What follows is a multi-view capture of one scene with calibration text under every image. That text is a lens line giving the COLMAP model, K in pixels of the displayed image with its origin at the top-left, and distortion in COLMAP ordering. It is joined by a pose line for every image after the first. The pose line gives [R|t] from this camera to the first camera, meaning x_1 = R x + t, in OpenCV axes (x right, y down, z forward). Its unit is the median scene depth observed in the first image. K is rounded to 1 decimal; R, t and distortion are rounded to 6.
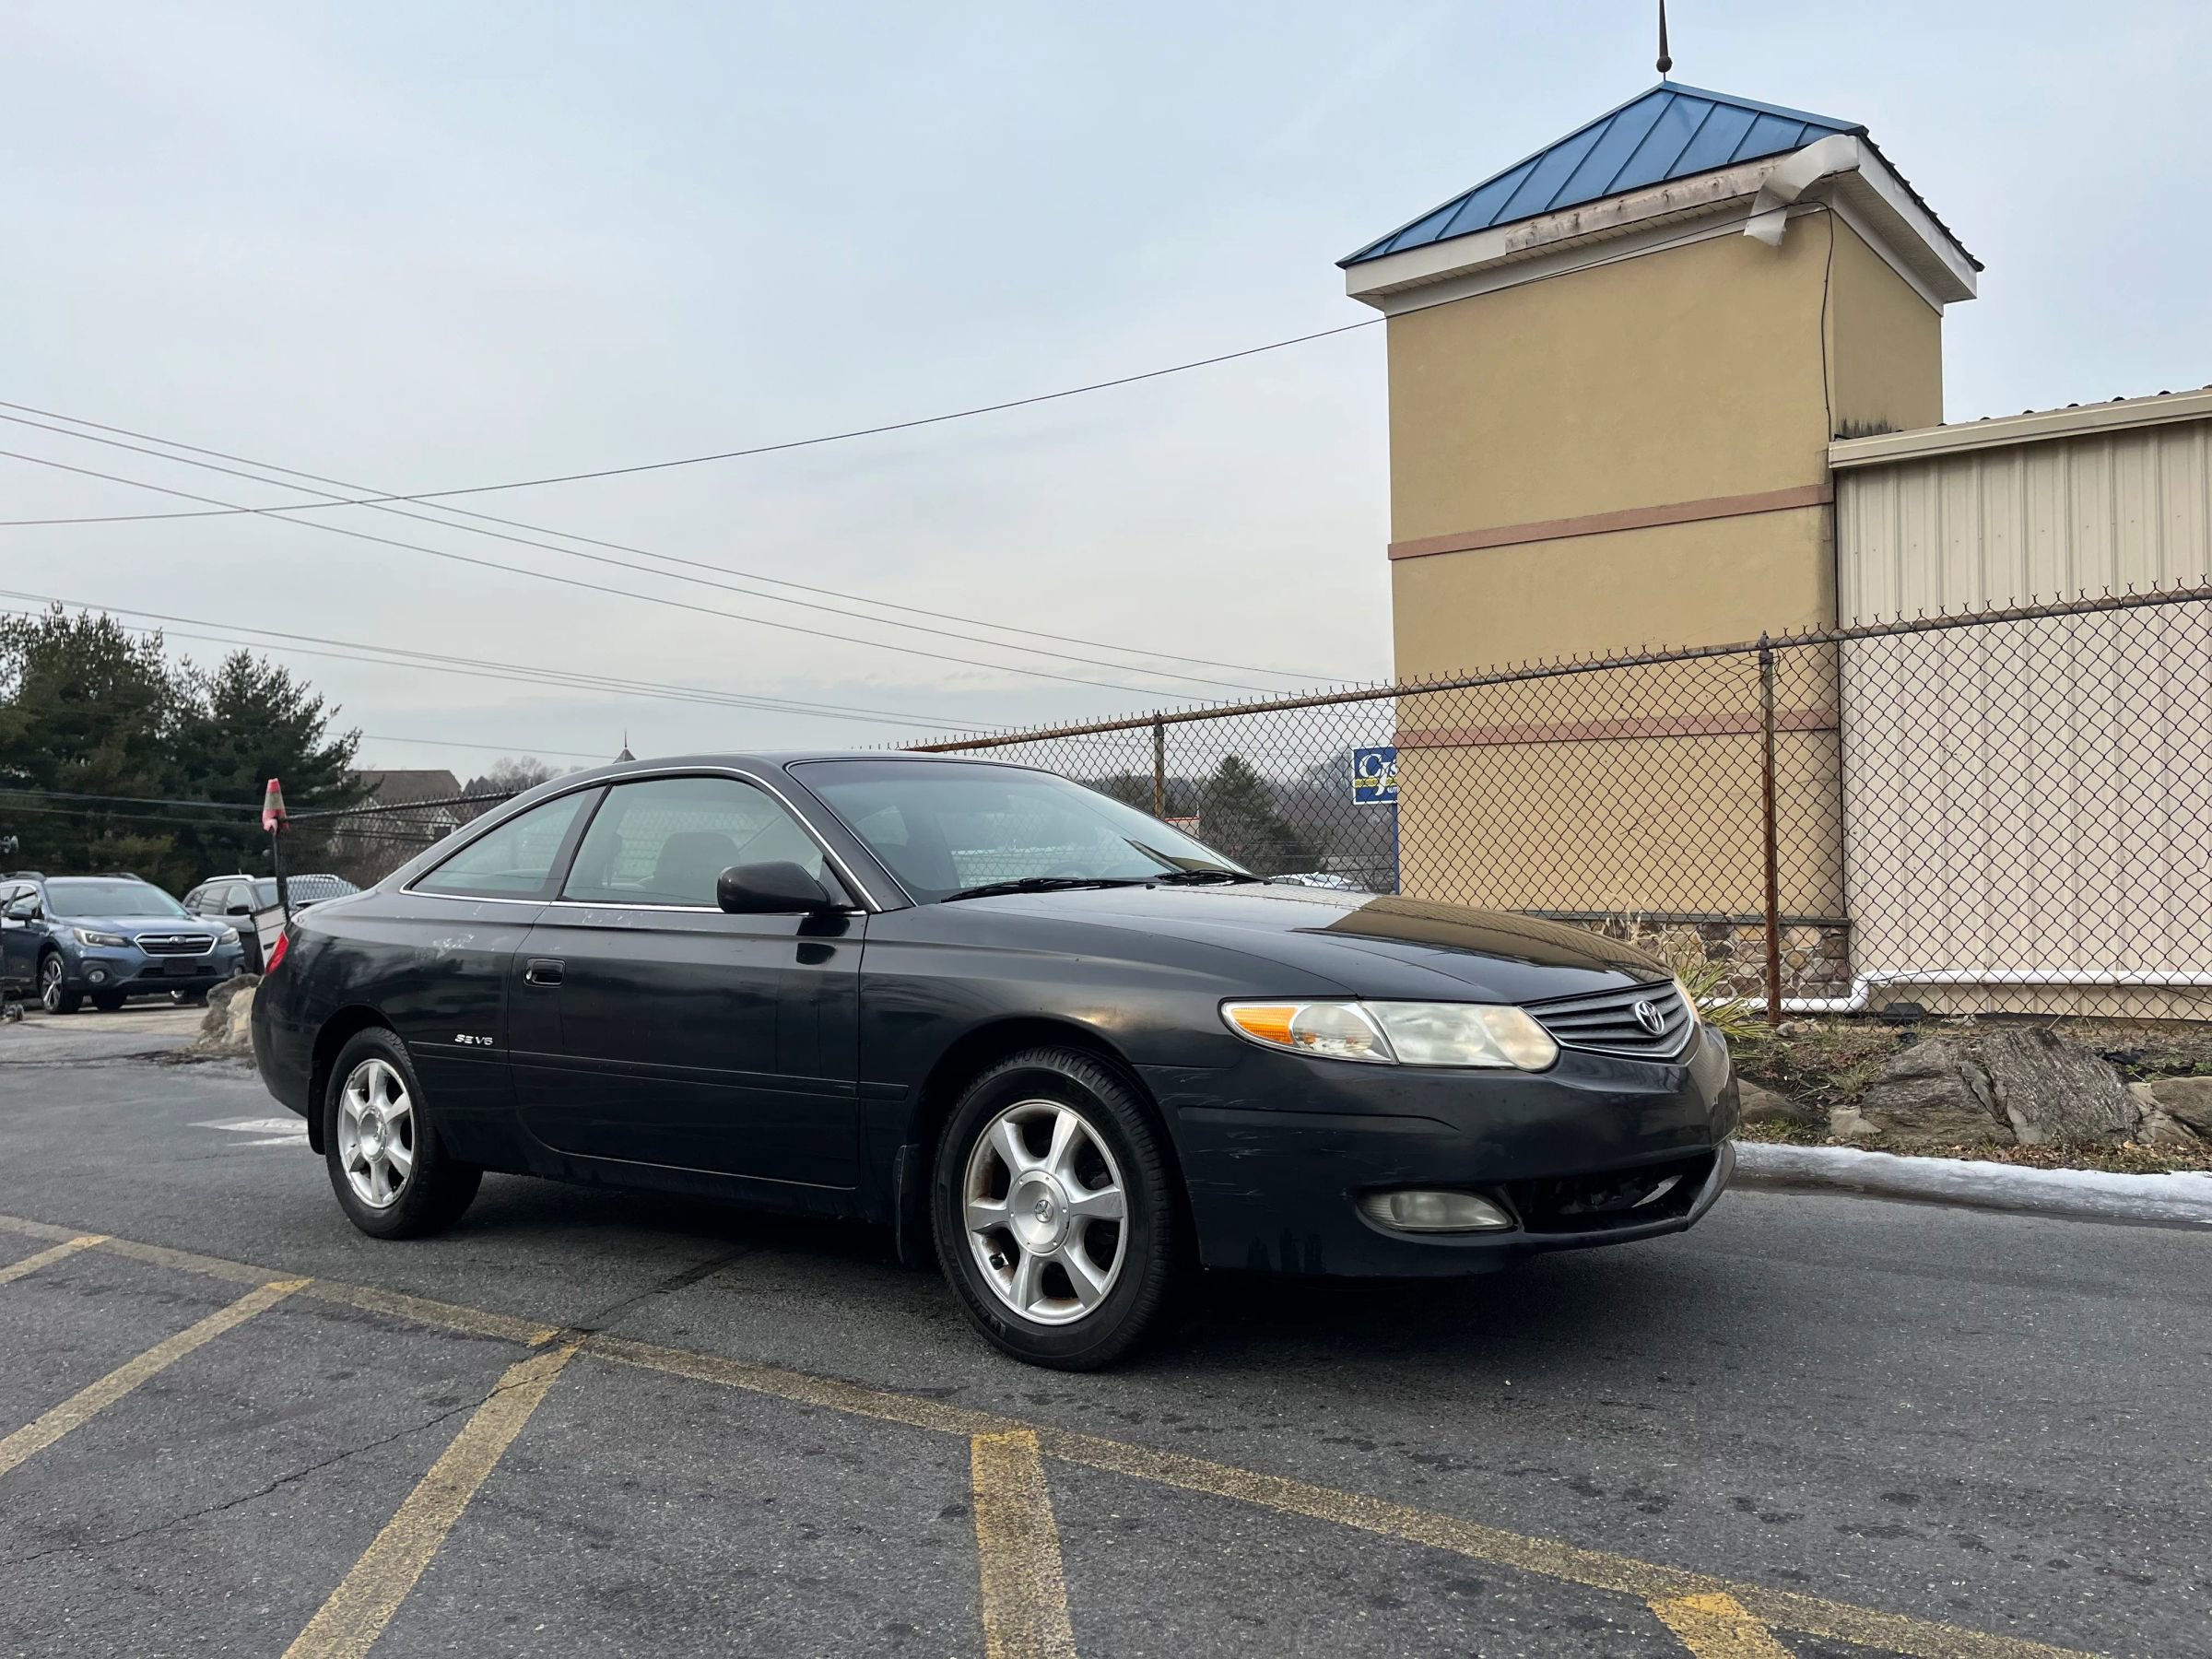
lens RADIAL K [[1664.3, 0, 1107.6], [0, 1664.3, 837.5], [0, 0, 1]] dist [0.076101, -0.099128]
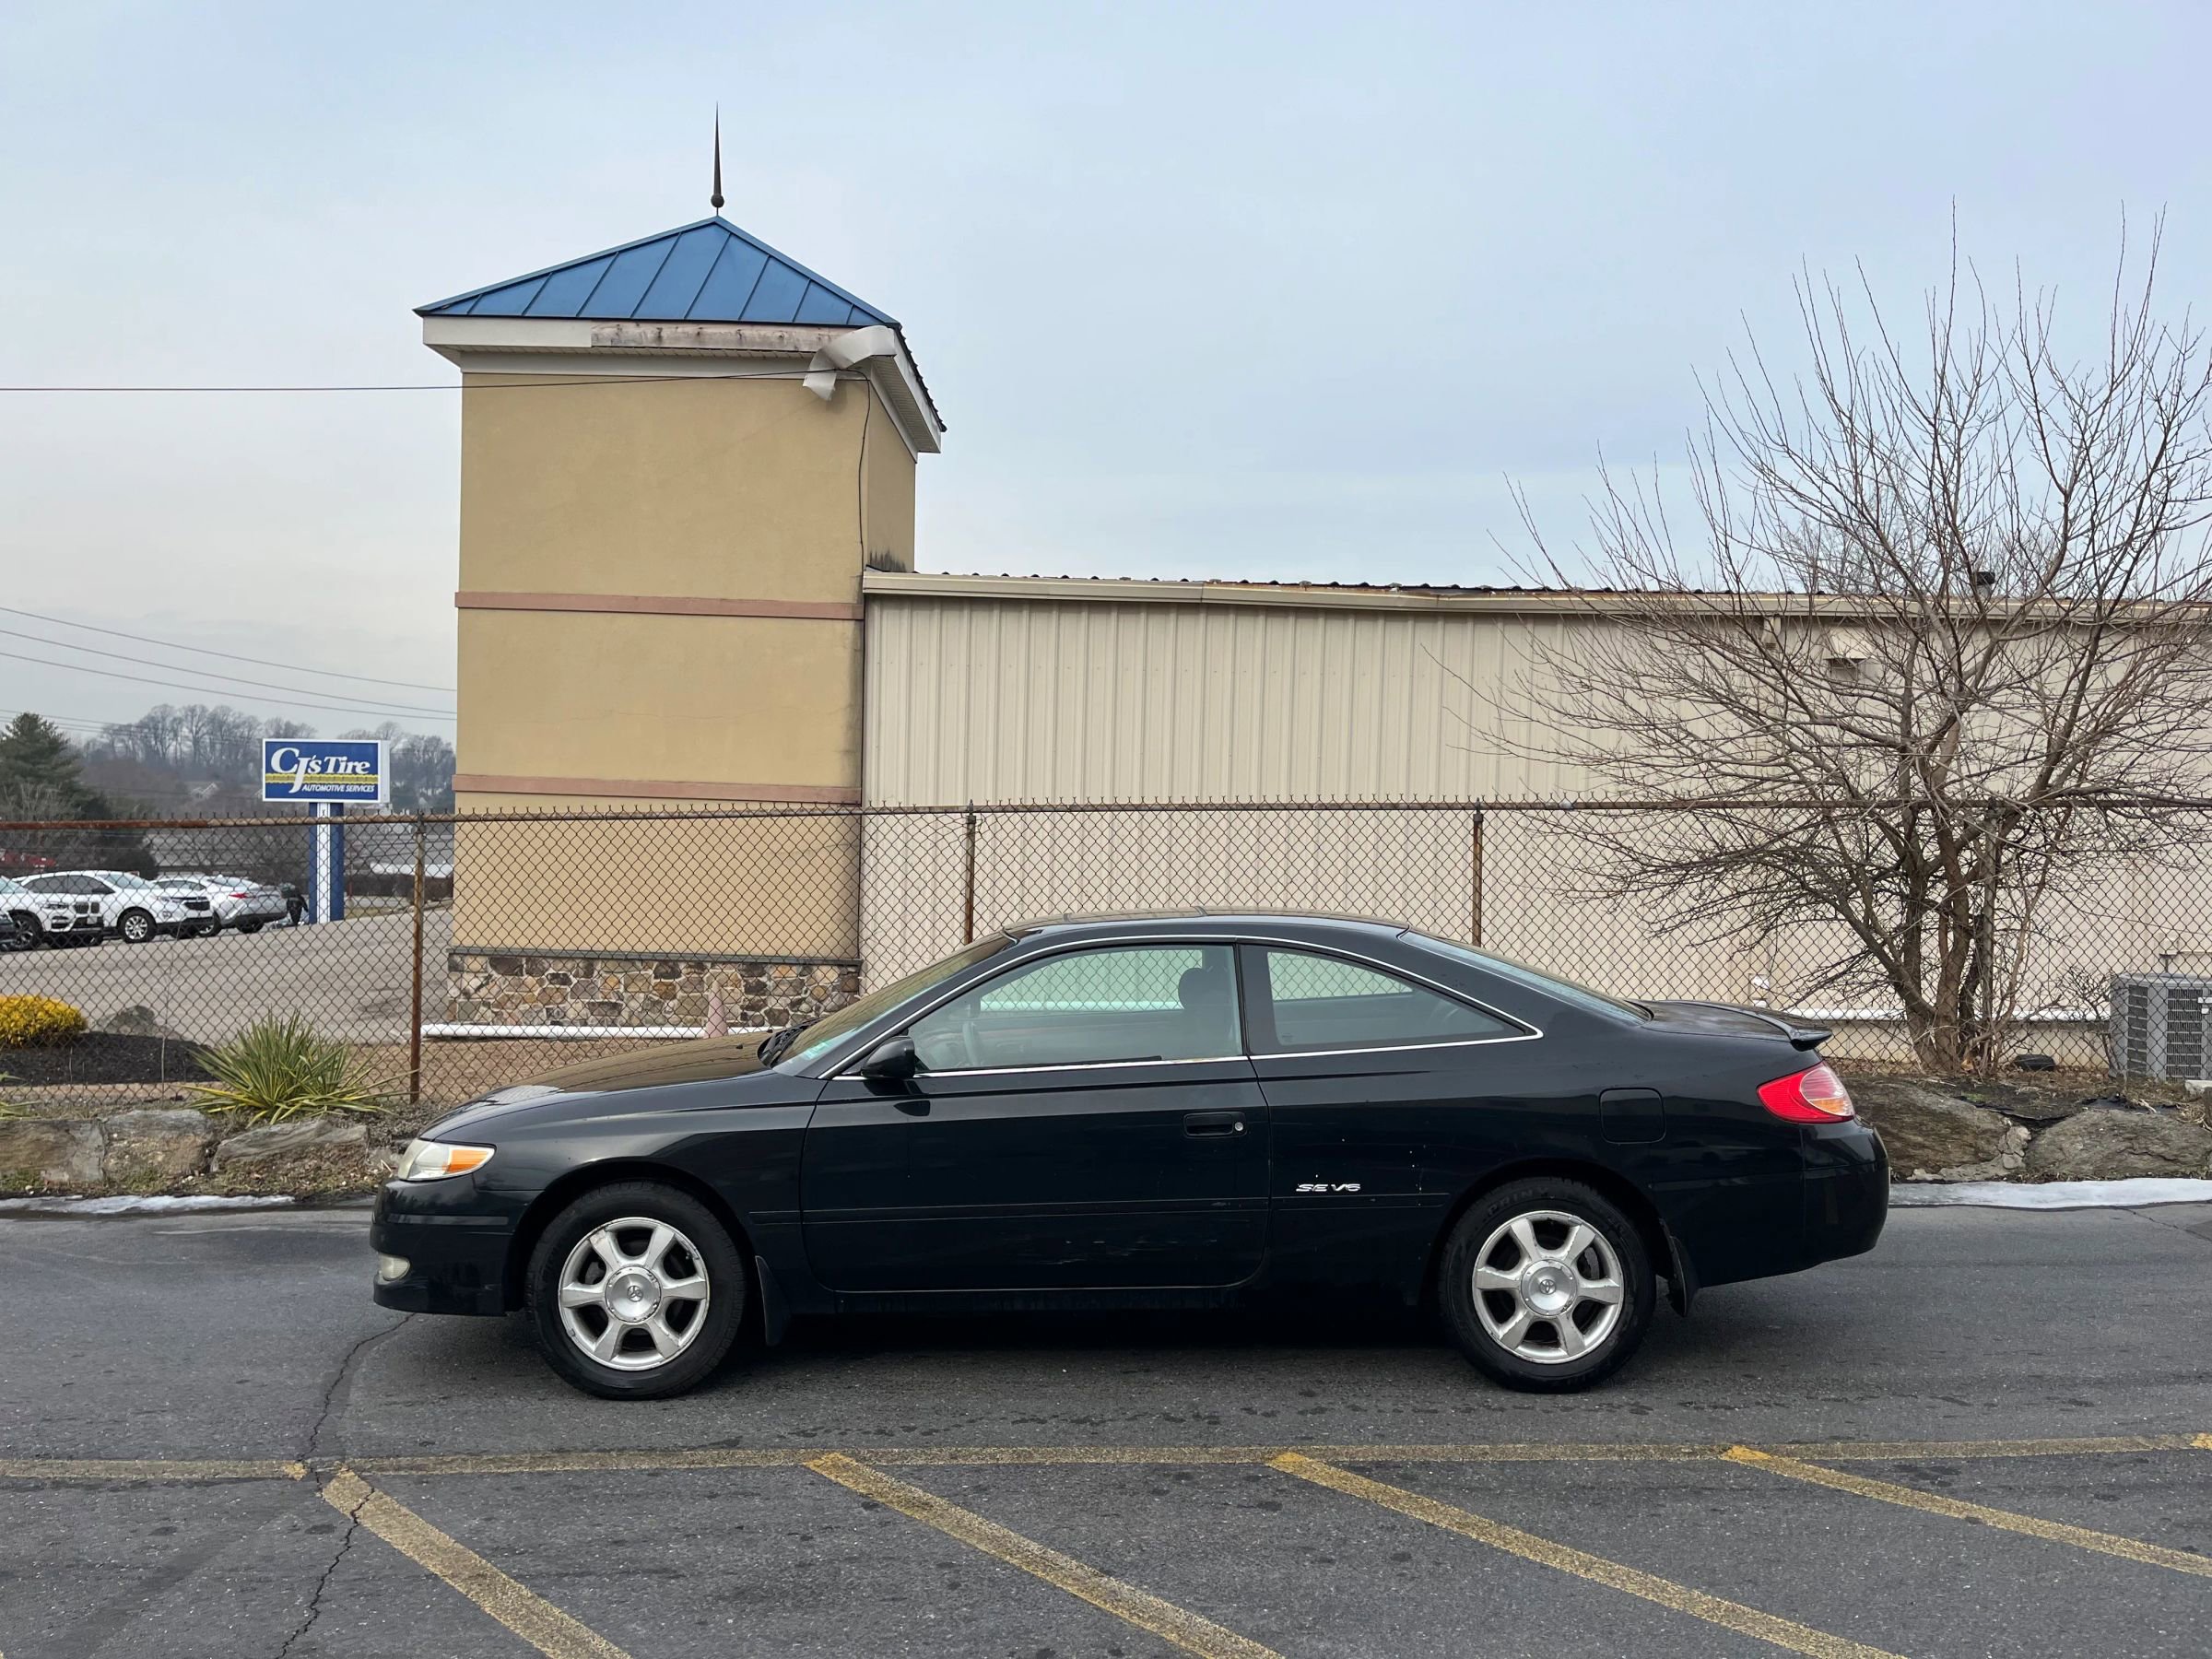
lens RADIAL K [[1664.3, 0, 1092.4], [0, 1664.3, 823.6], [0, 0, 1]] dist [0.076101, -0.099128]
pose [[0.795139, 0.038488, 0.605205, -0.346519], [-0.038464, 0.999175, -0.013006, -0.086881], [-0.605207, -0.012937, 0.795963, -0.143883]]
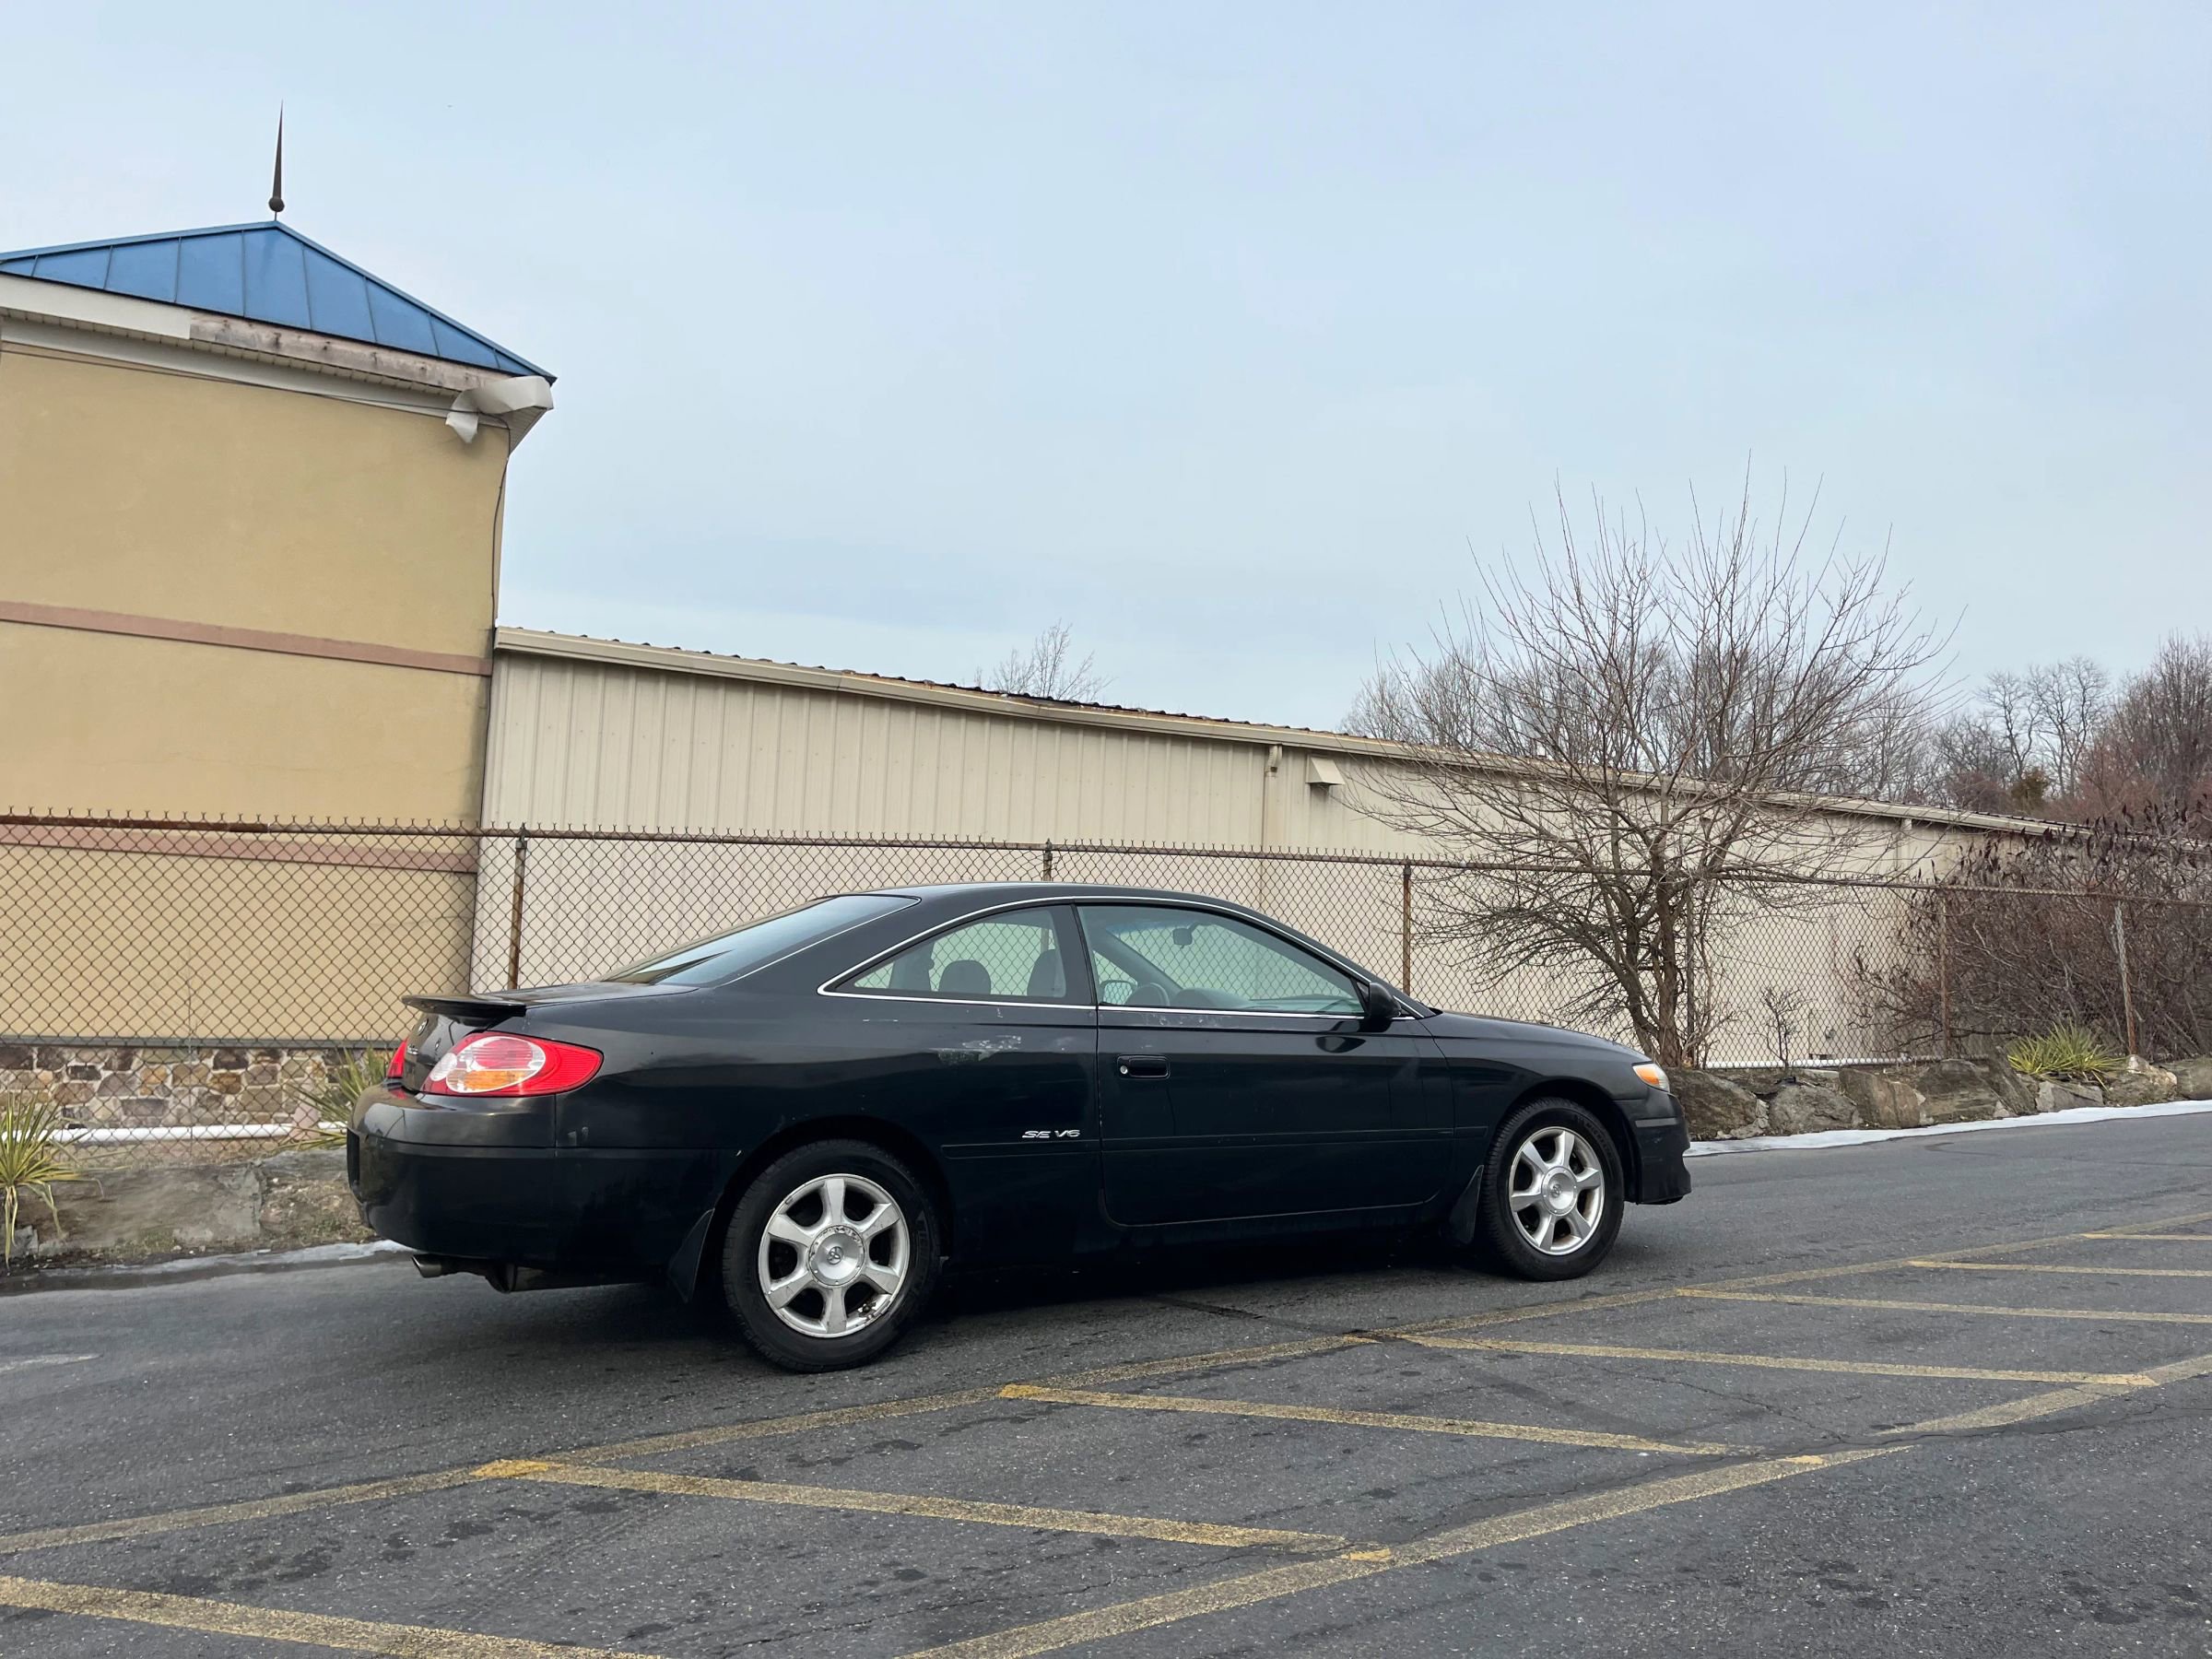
lens RADIAL K [[1664.3, 0, 1096.4], [0, 1664.3, 809.4], [0, 0, 1]] dist [0.076101, -0.099128]
pose [[0.384875, 0.125279, 0.914427, -0.931386], [-0.036837, 0.992041, -0.120408, 0.027923], [-0.922233, 0.012658, 0.386426, 0.375838]]
